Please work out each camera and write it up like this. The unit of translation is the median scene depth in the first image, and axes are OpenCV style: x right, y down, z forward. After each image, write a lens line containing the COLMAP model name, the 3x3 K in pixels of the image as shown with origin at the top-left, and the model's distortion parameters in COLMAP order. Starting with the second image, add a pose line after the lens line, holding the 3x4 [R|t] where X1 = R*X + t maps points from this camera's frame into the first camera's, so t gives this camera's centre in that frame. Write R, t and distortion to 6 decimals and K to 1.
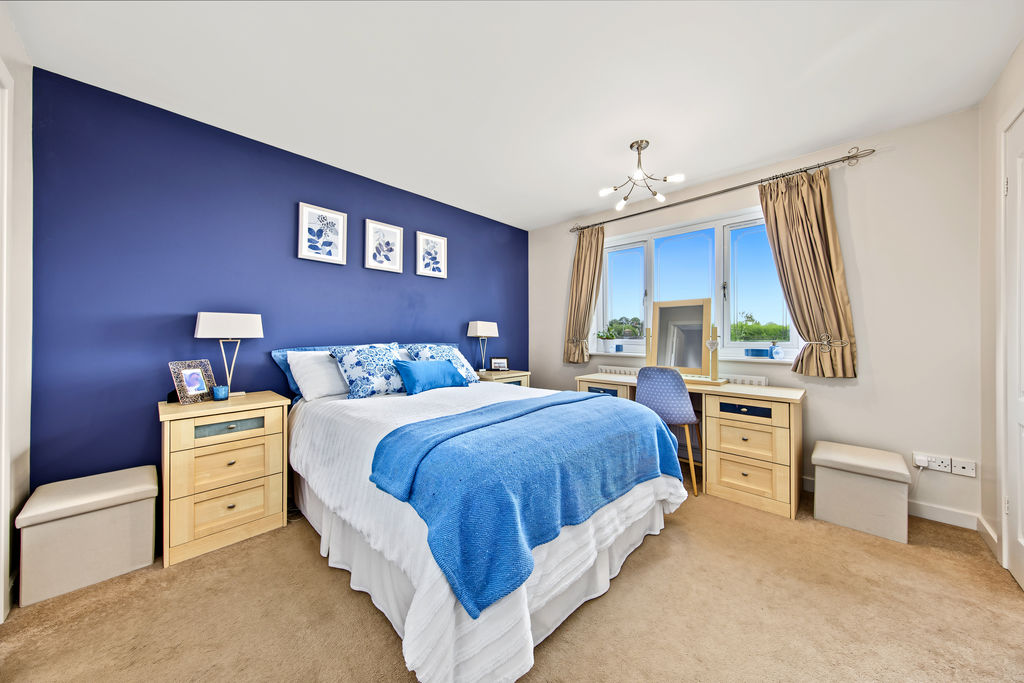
lens RADIAL K [[340.1, 0, 519.6], [0, 340.1, 334.5], [0, 0, 1]] dist [0.002046, 0.000060]
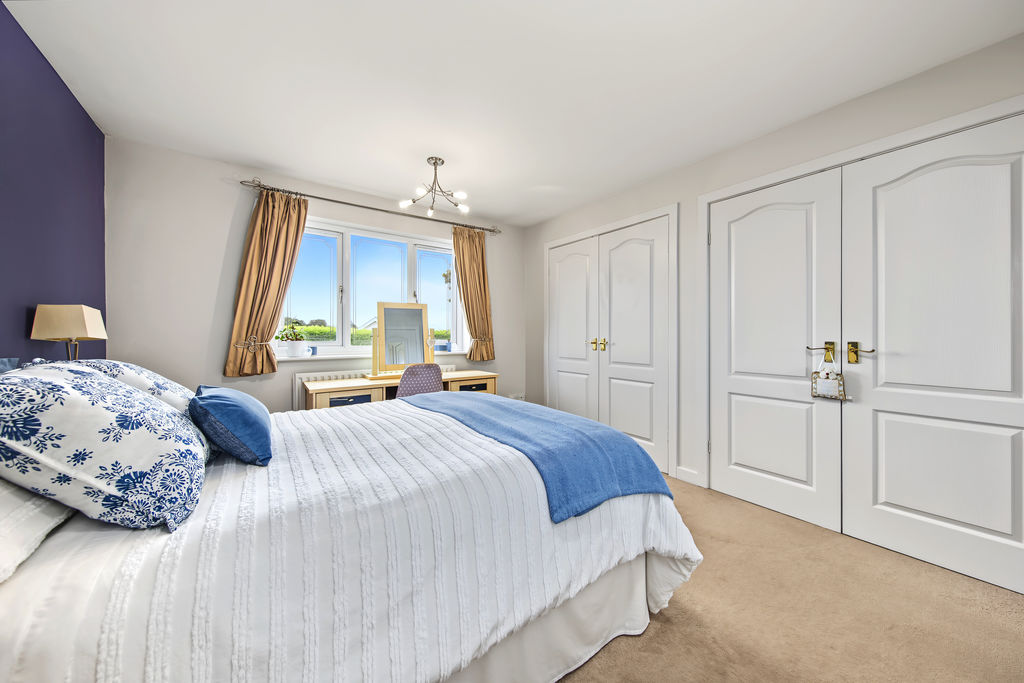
lens RADIAL K [[340.1, 0, 515.0], [0, 340.1, 337.0], [0, 0, 1]] dist [0.002046, 0.000060]
pose [[0.203369, -0.006827, 0.979078, -0.533028], [0.002591, 0.999976, 0.006434, 0.002424], [-0.979099, 0.001228, 0.203382, 0.424232]]
